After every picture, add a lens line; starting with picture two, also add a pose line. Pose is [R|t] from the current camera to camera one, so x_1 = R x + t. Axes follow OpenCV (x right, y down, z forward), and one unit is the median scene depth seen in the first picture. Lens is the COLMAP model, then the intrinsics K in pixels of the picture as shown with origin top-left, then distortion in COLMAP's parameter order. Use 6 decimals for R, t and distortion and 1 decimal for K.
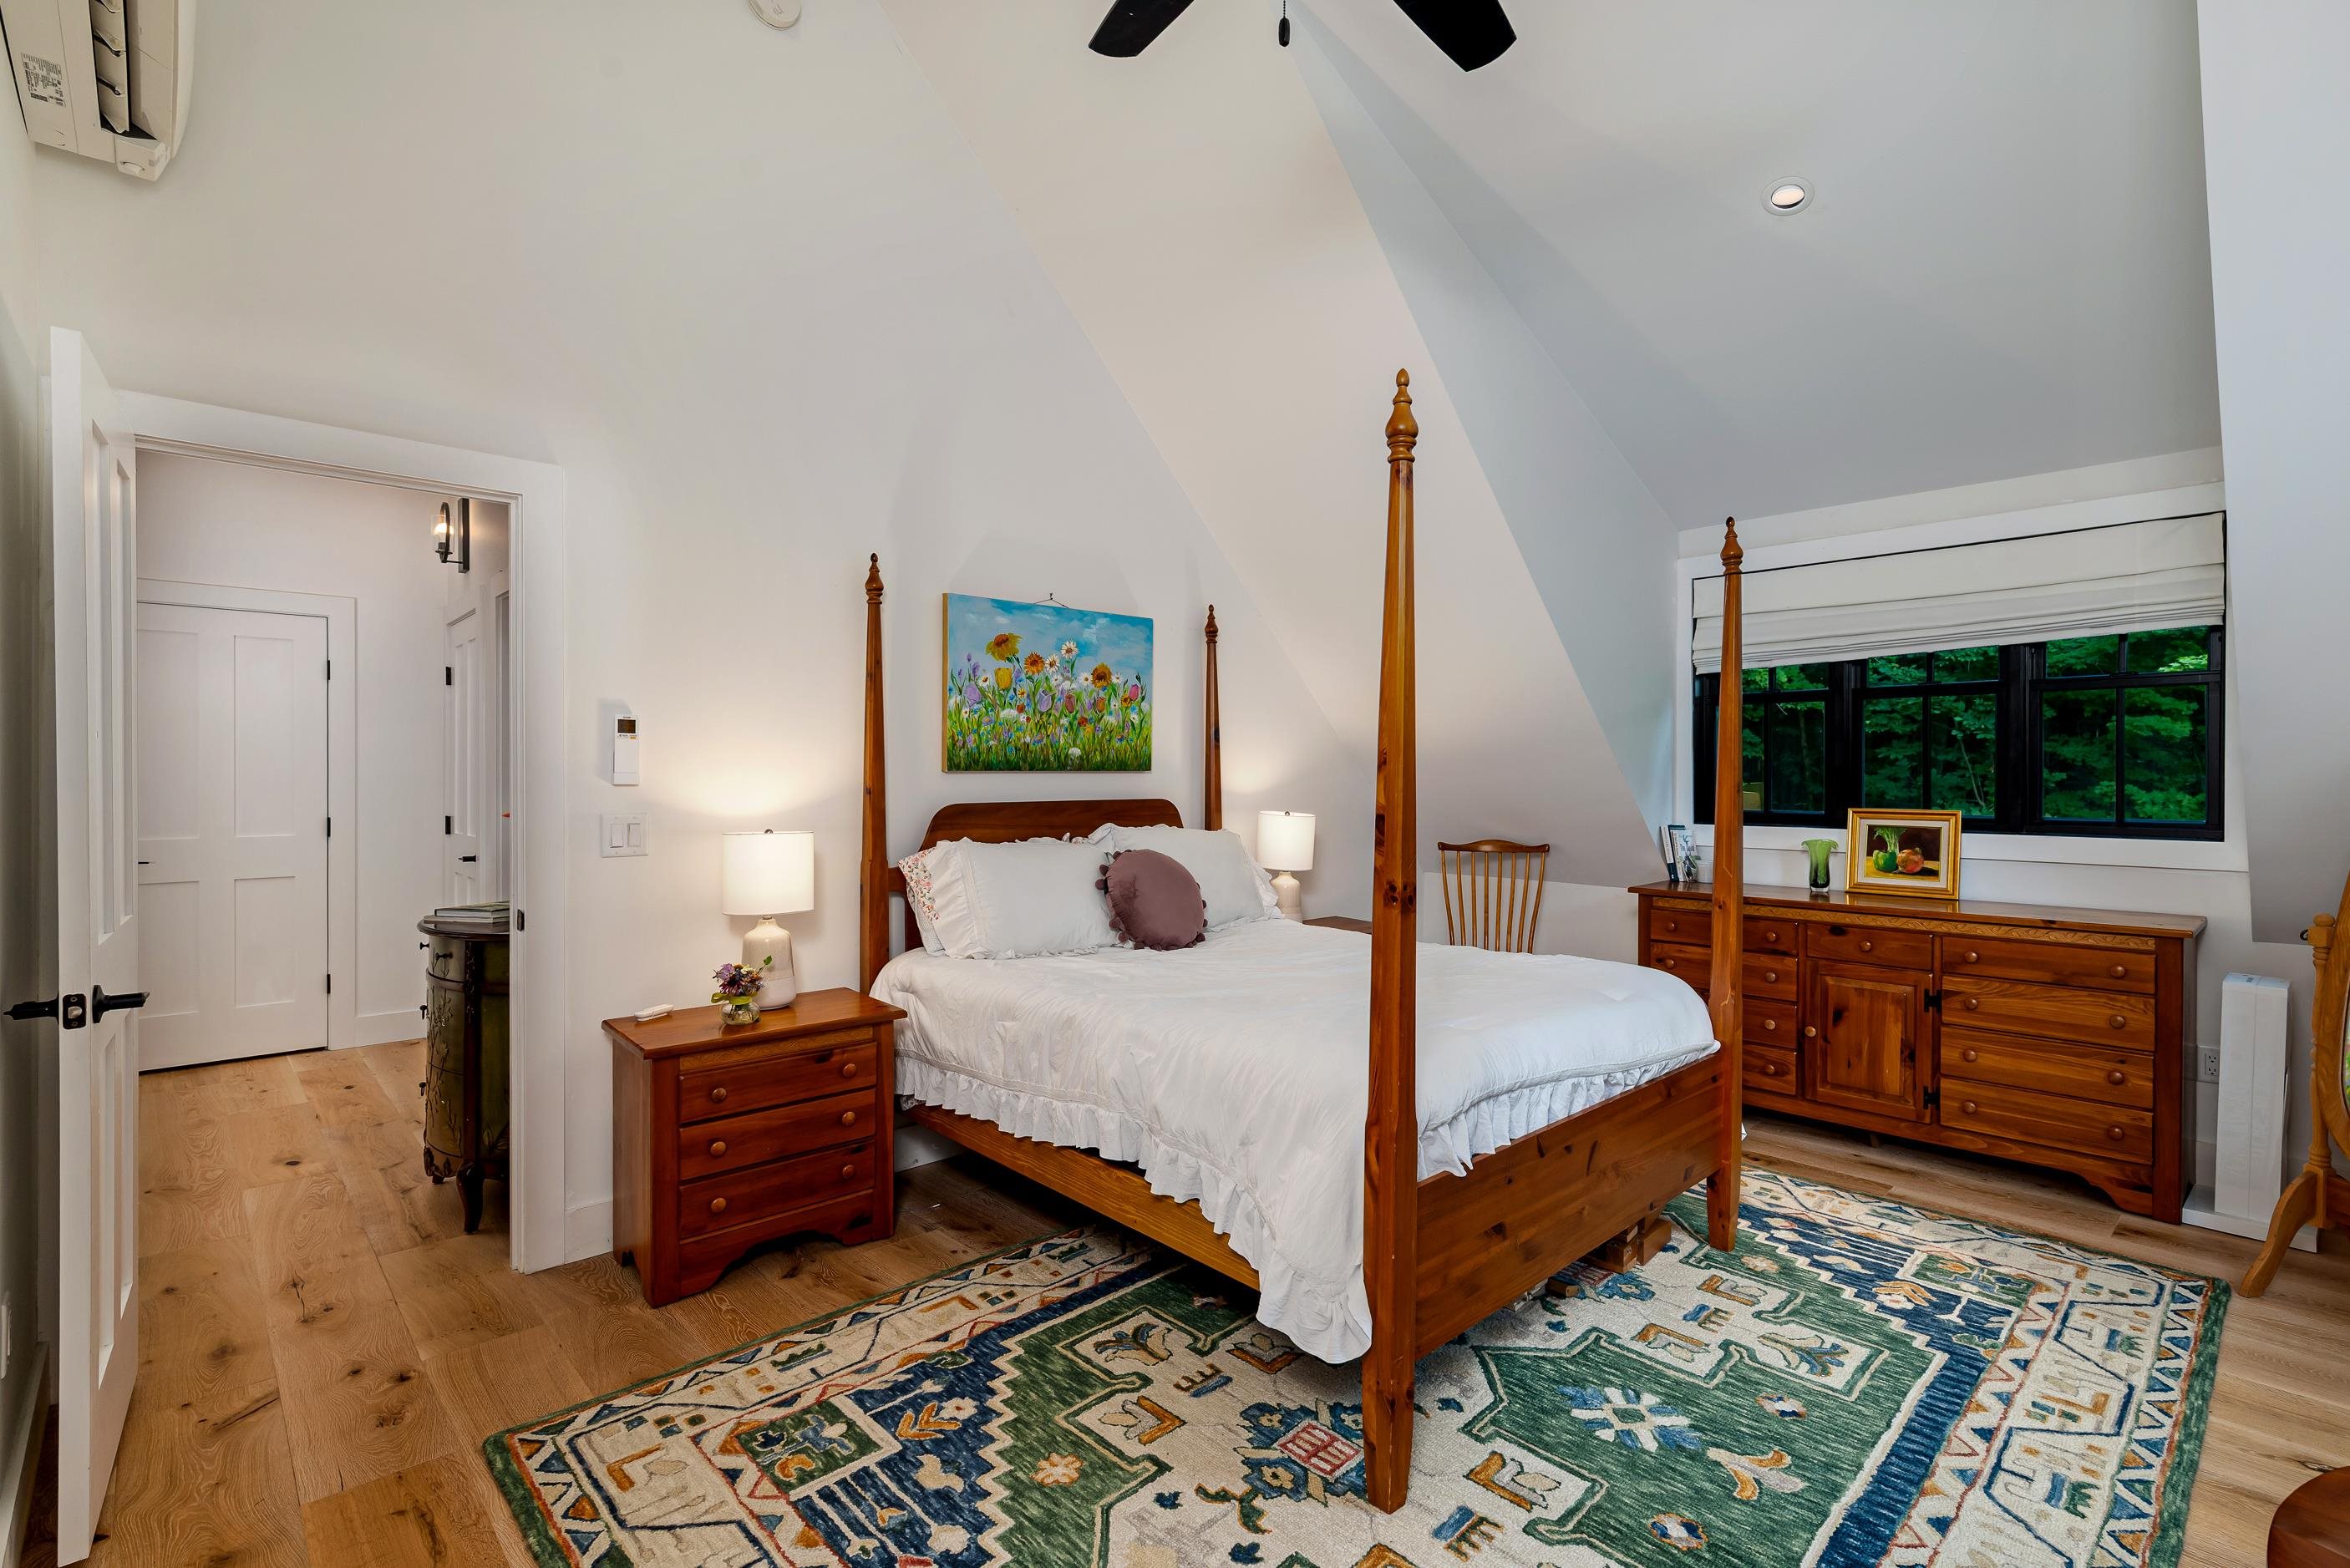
lens RADIAL K [[1089.6, 0, 1175.0], [0, 1089.6, 784.0], [0, 0, 1]] dist [-0.000426, 0.000018]
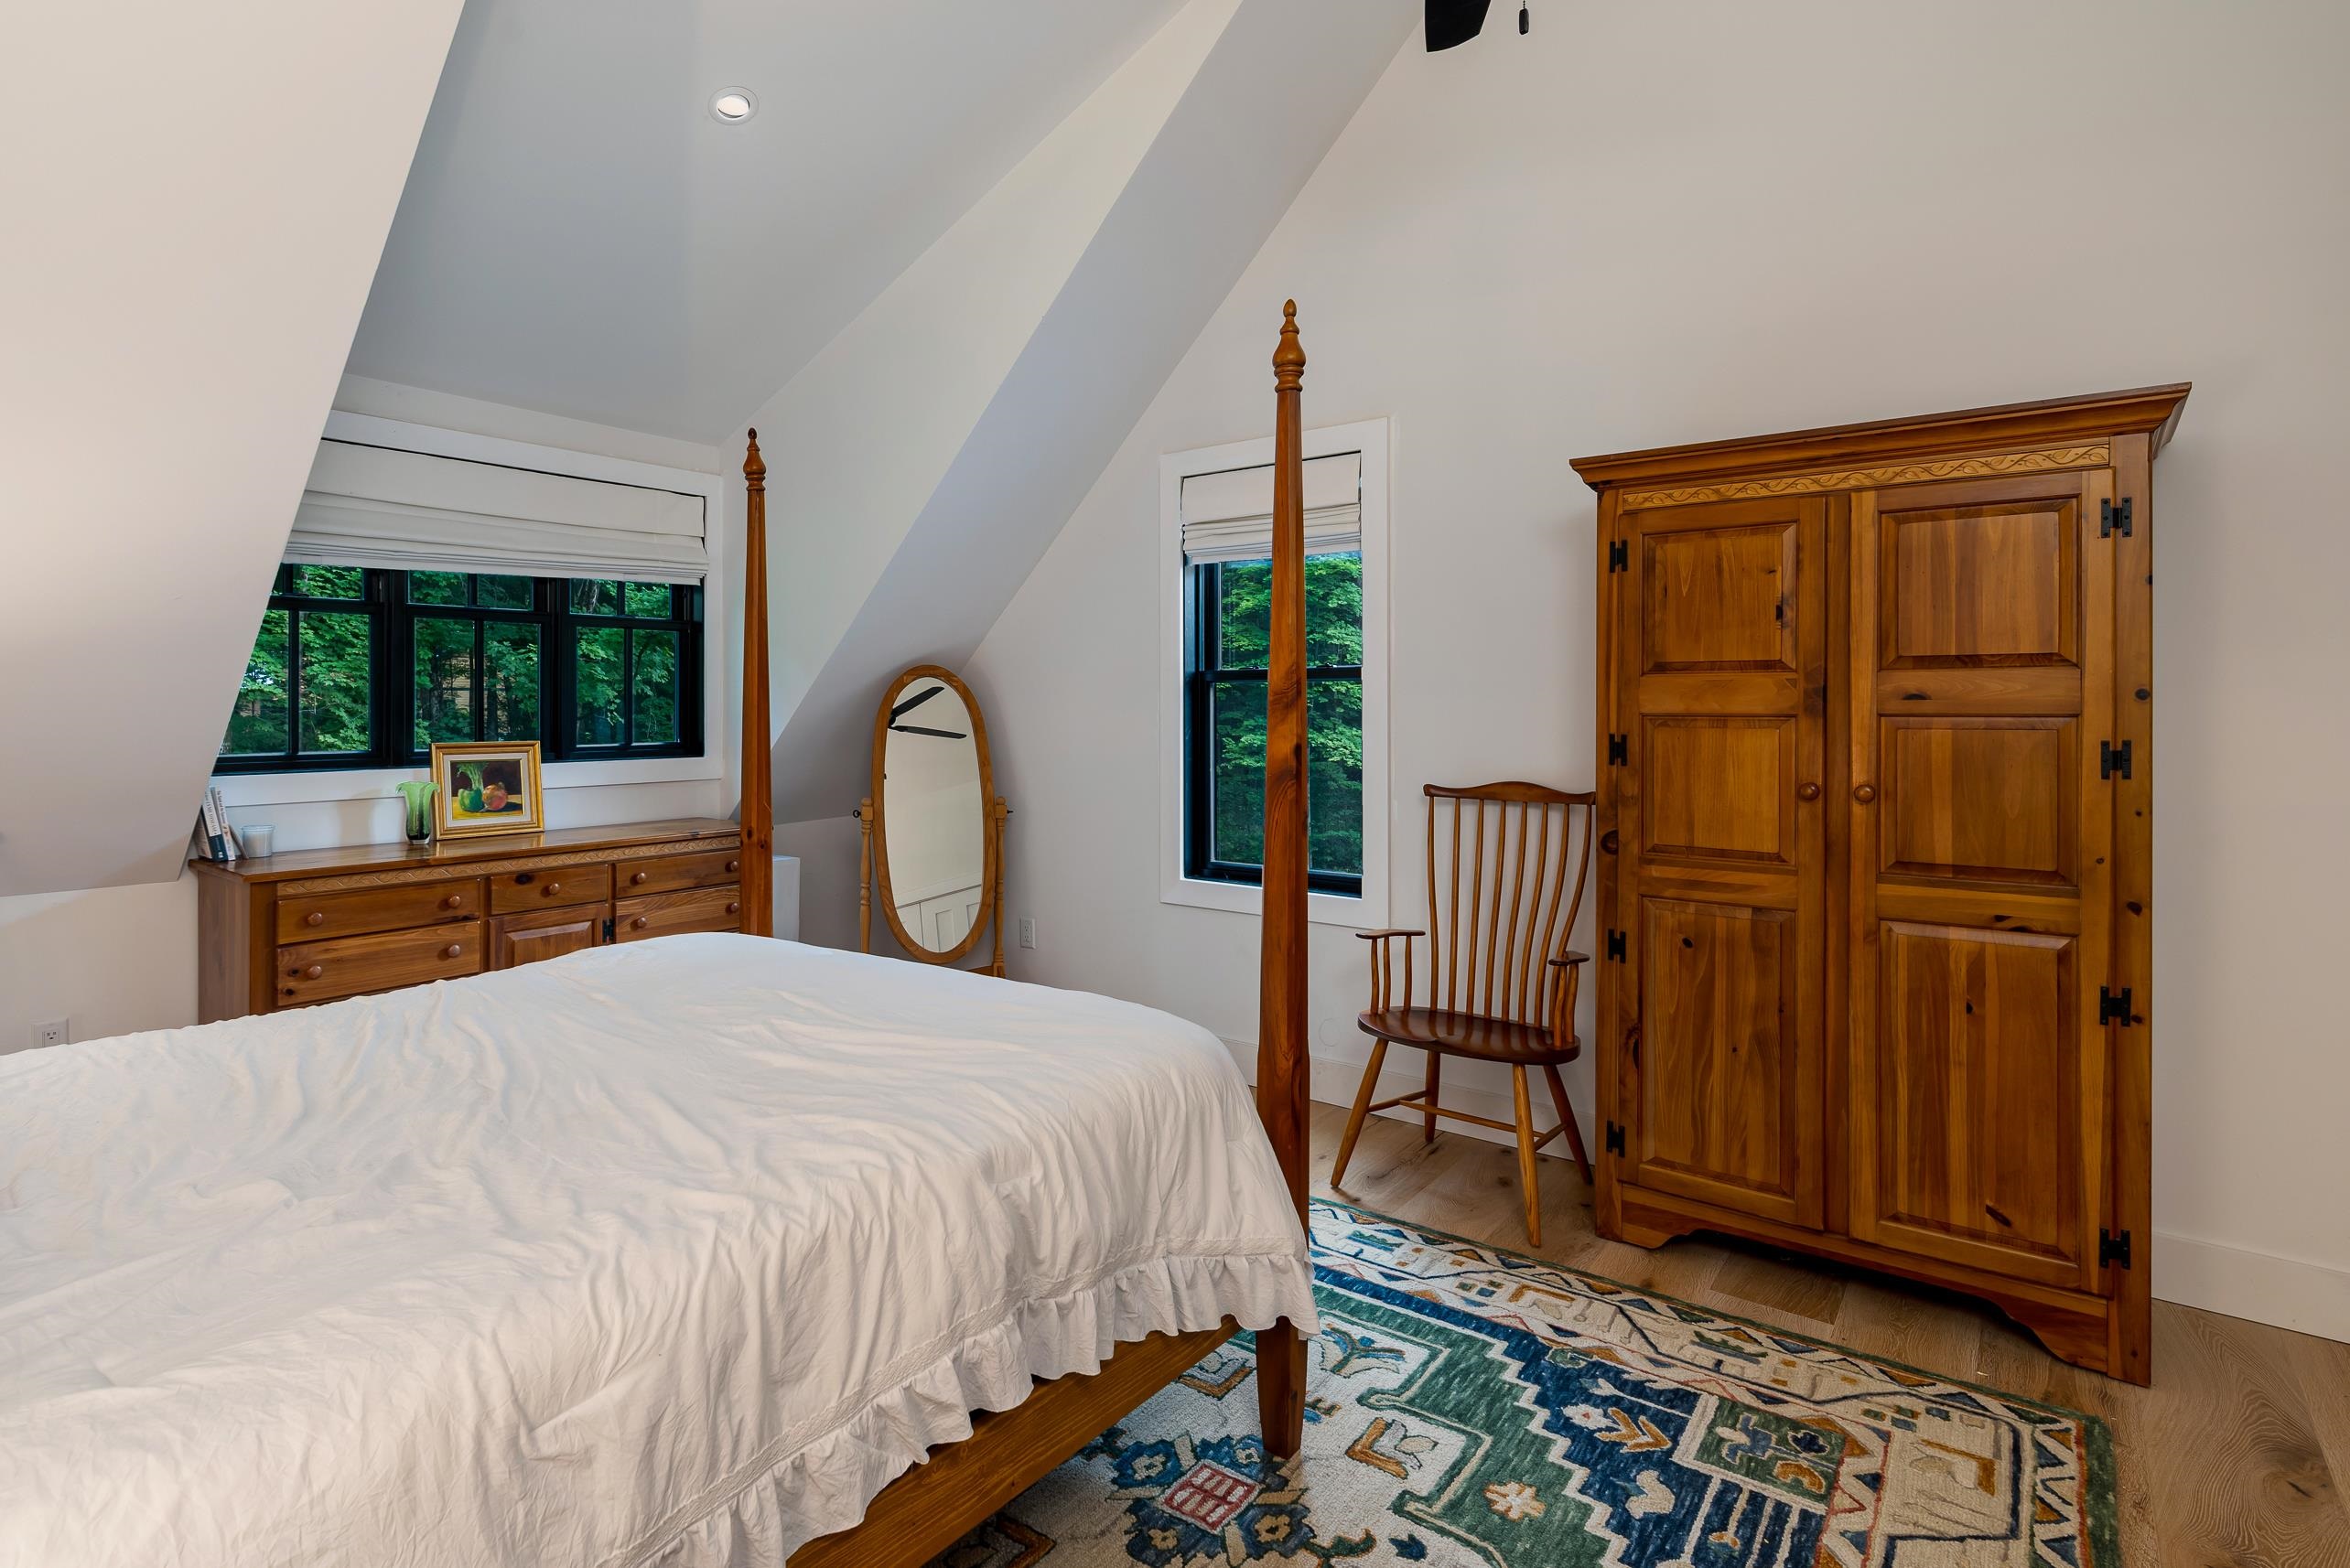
lens RADIAL K [[1129.0, 0, 1171.5], [0, 1129.0, 710.0], [0, 0, 1]] dist [0.002210, 0.000193]
pose [[-0.165041, -0.005045, 0.986274, -0.384926], [0.009247, 0.999935, 0.006662, -0.004856], [-0.986243, 0.010219, -0.164983, 0.616074]]
